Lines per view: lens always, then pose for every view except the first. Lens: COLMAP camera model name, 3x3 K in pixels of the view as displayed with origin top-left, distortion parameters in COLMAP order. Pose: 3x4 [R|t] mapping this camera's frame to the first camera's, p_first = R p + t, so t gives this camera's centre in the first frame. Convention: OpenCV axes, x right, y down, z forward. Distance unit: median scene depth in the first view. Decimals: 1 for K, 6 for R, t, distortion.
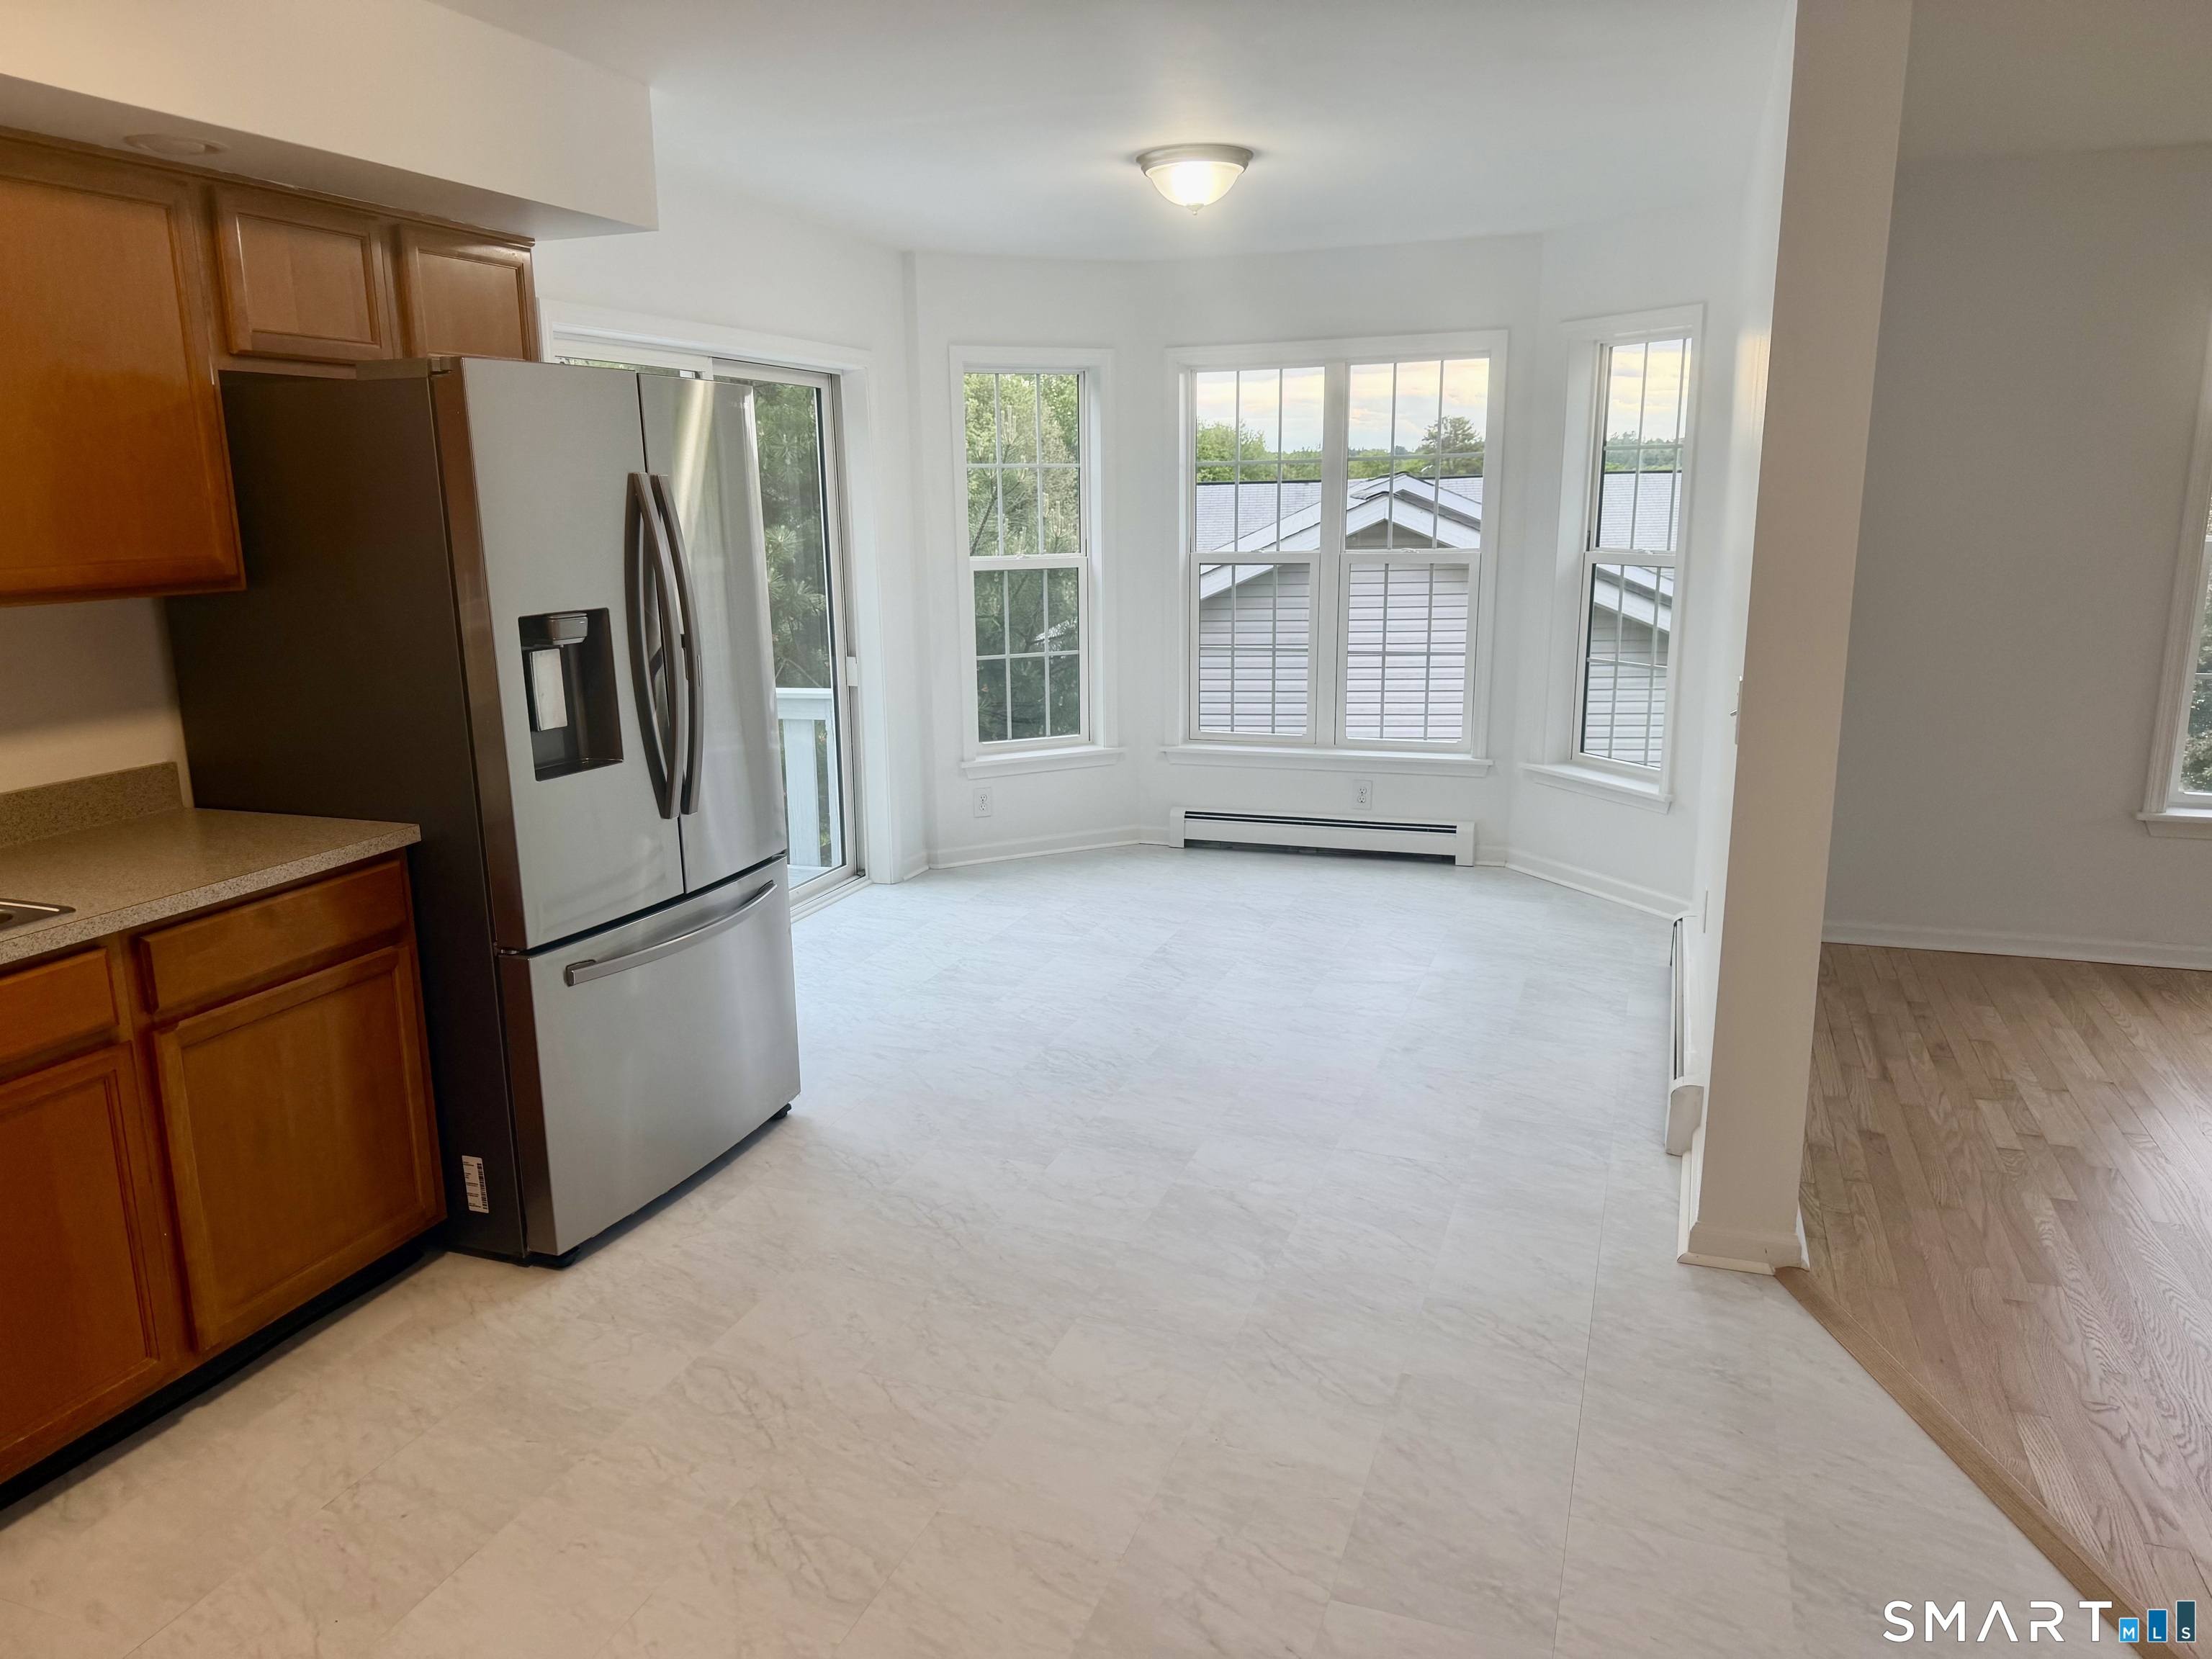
lens RADIAL K [[1571.1, 0, 1098.4], [0, 1571.1, 789.8], [0, 0, 1]] dist [0.003623, 0.000128]
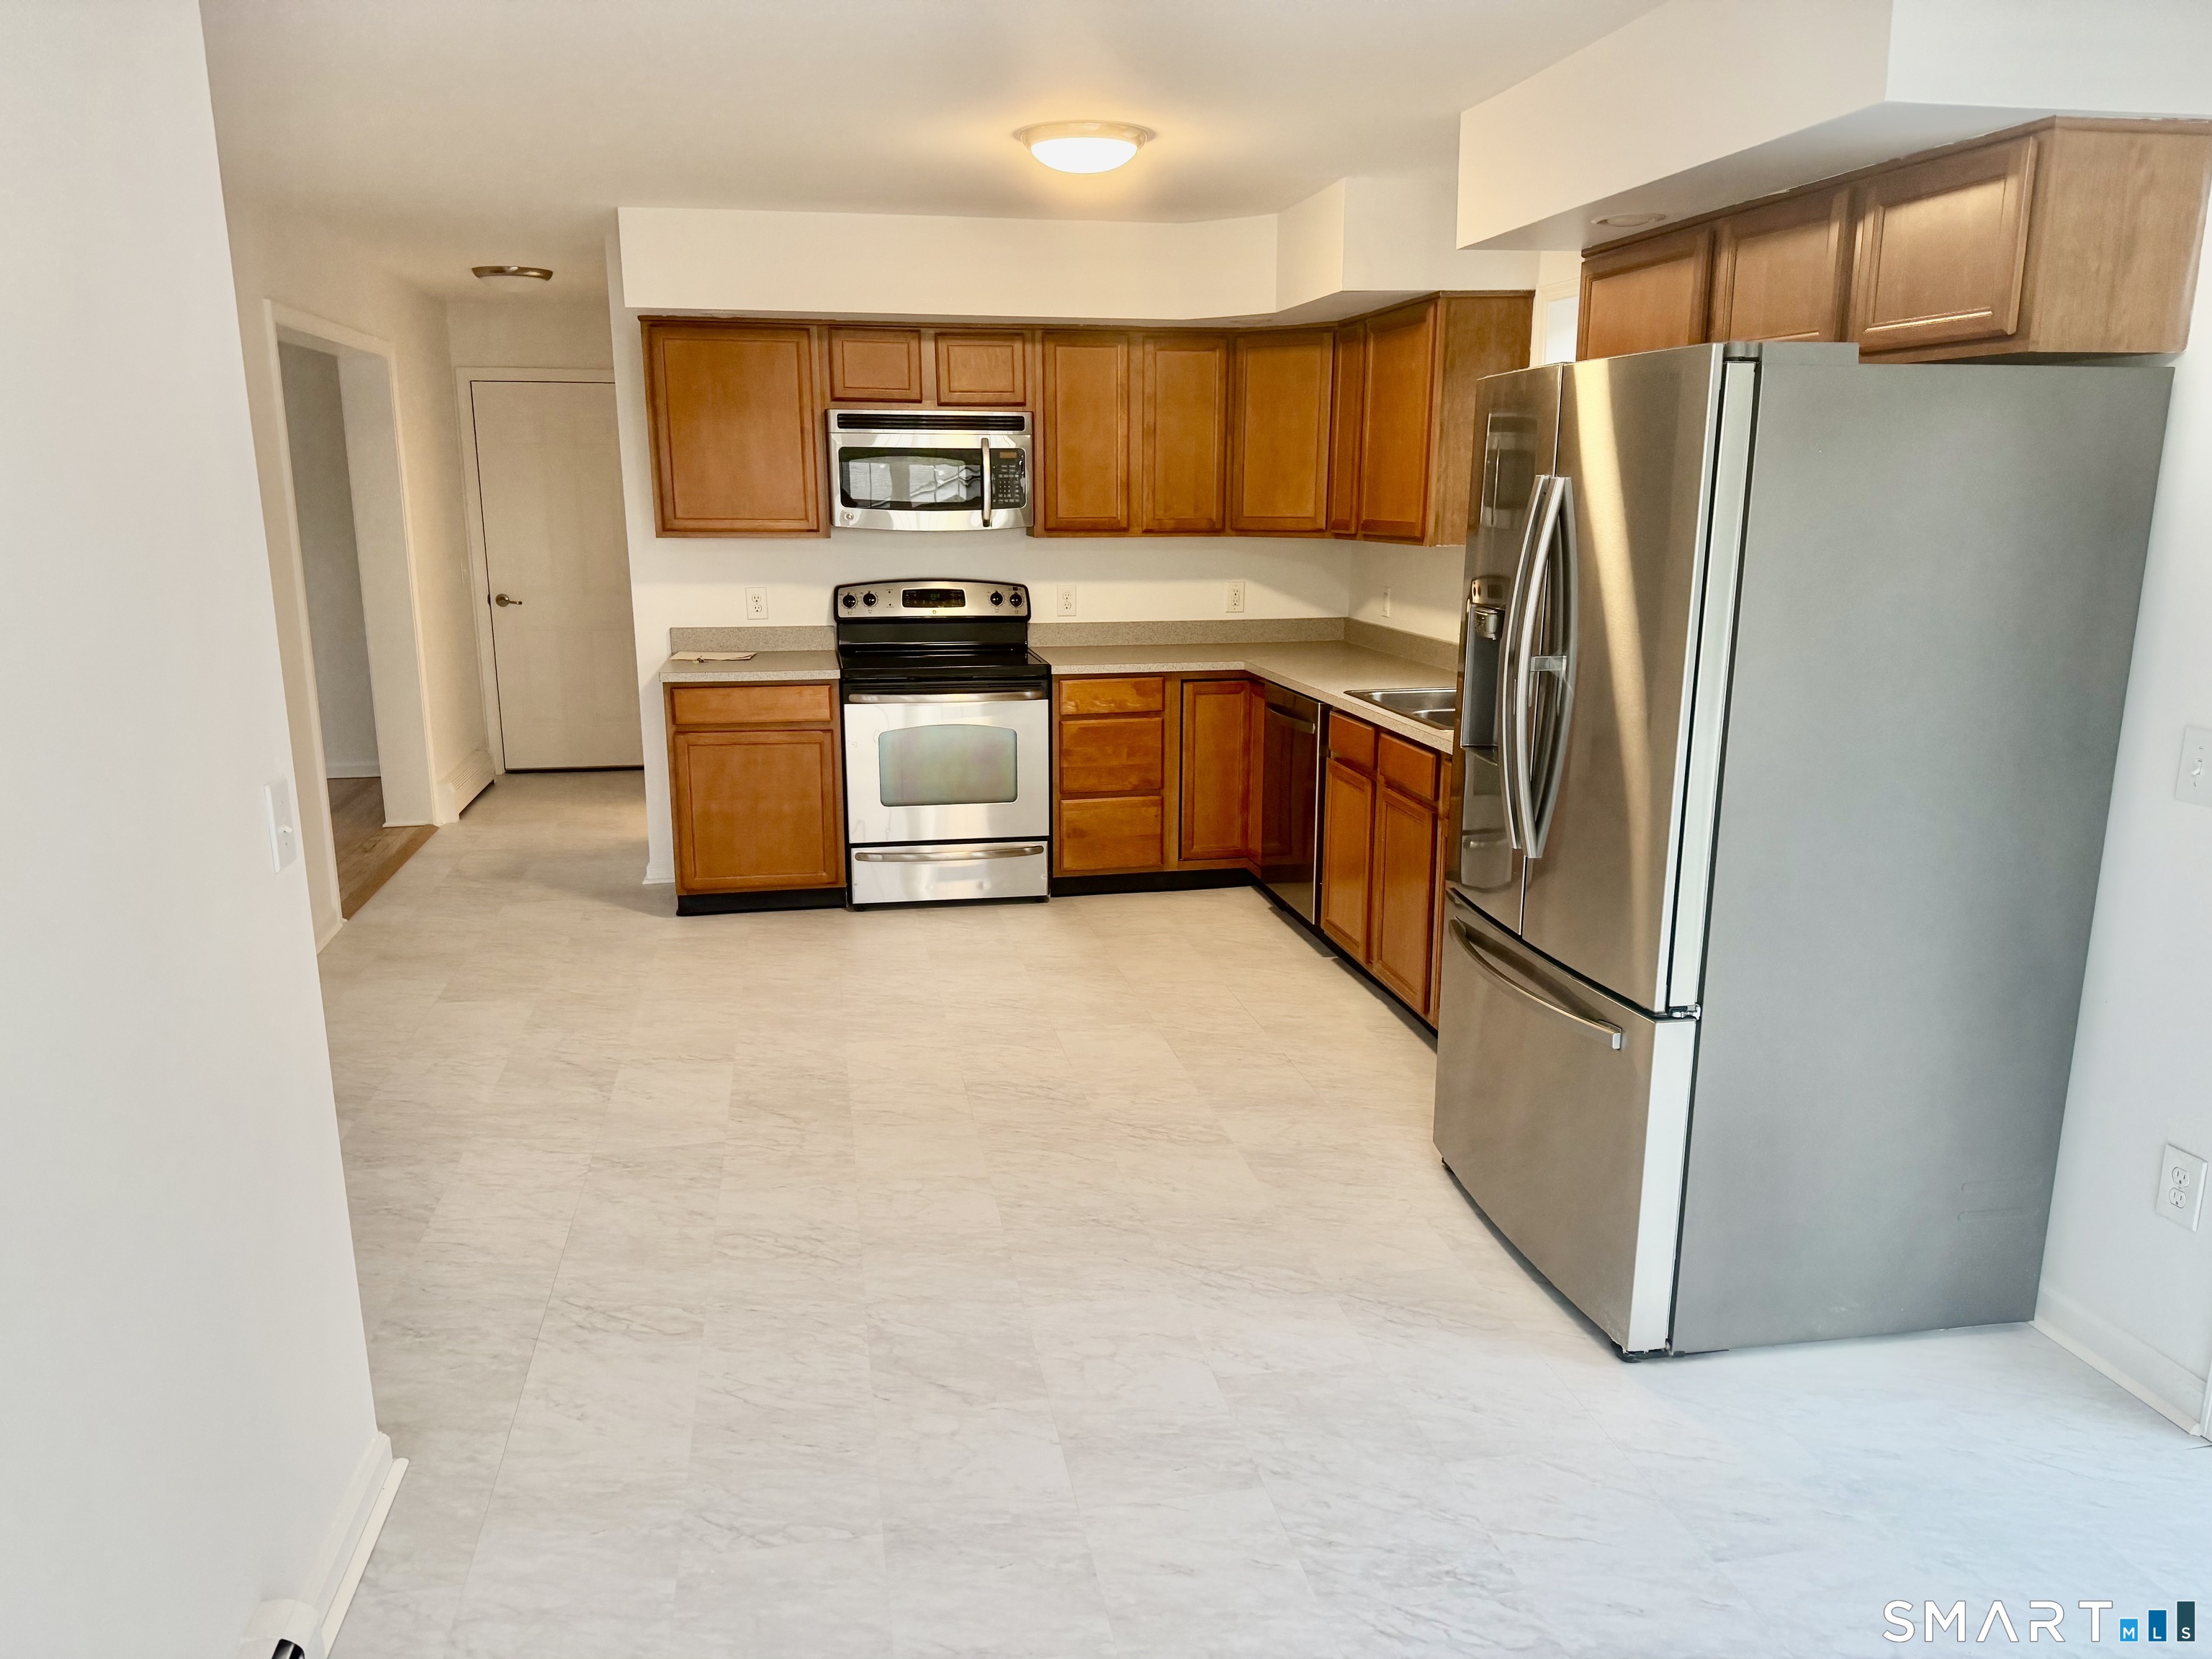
lens RADIAL K [[1533.7, 0, 1100.1], [0, 1533.7, 839.8], [0, 0, 1]] dist [0.001796, -0.001915]
pose [[-0.860987, 0.124117, -0.493251, 0.430381], [-0.085862, 0.920384, 0.381472, -0.345752], [0.501328, 0.370794, -0.781782, 1.770260]]
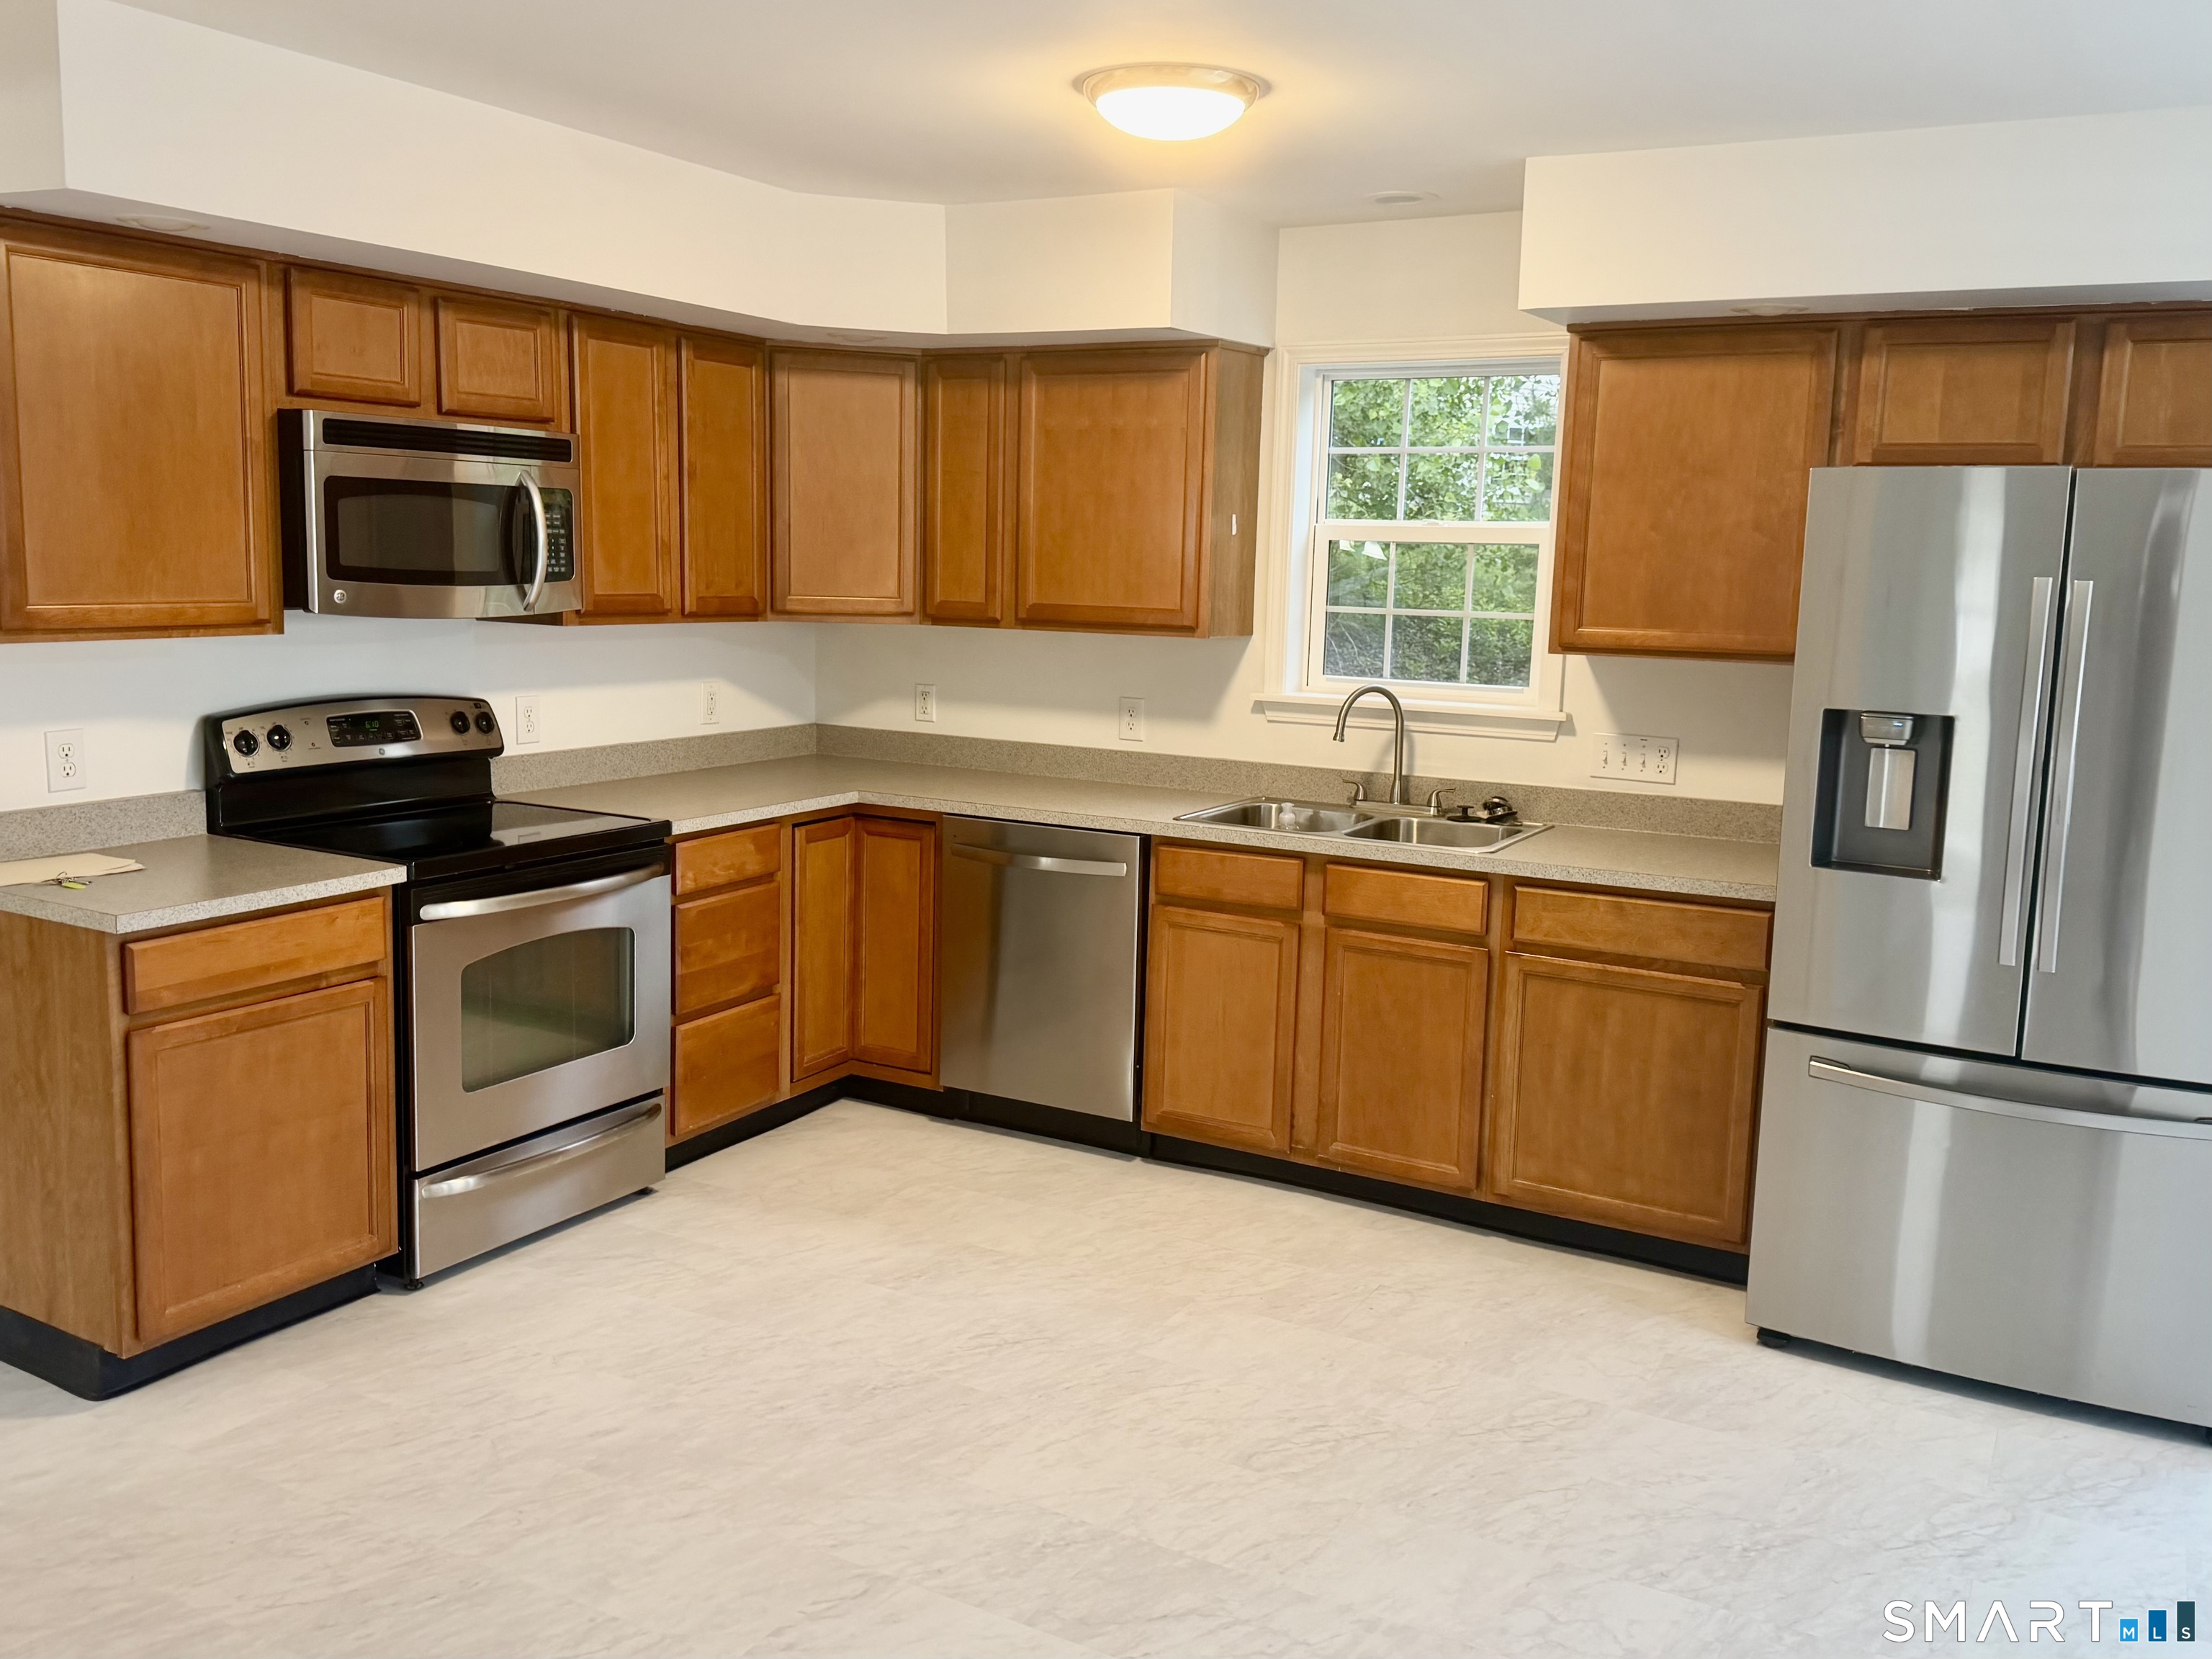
lens RADIAL K [[1859.5, 0, 1100.3], [0, 1859.5, 755.0], [0, 0, 1]] dist [0.151344, -0.287669]
pose [[-0.167423, 0.115542, -0.979091, 0.932994], [-0.207149, 0.966817, 0.149516, -0.166001], [0.963877, 0.227850, -0.137933, 0.711700]]
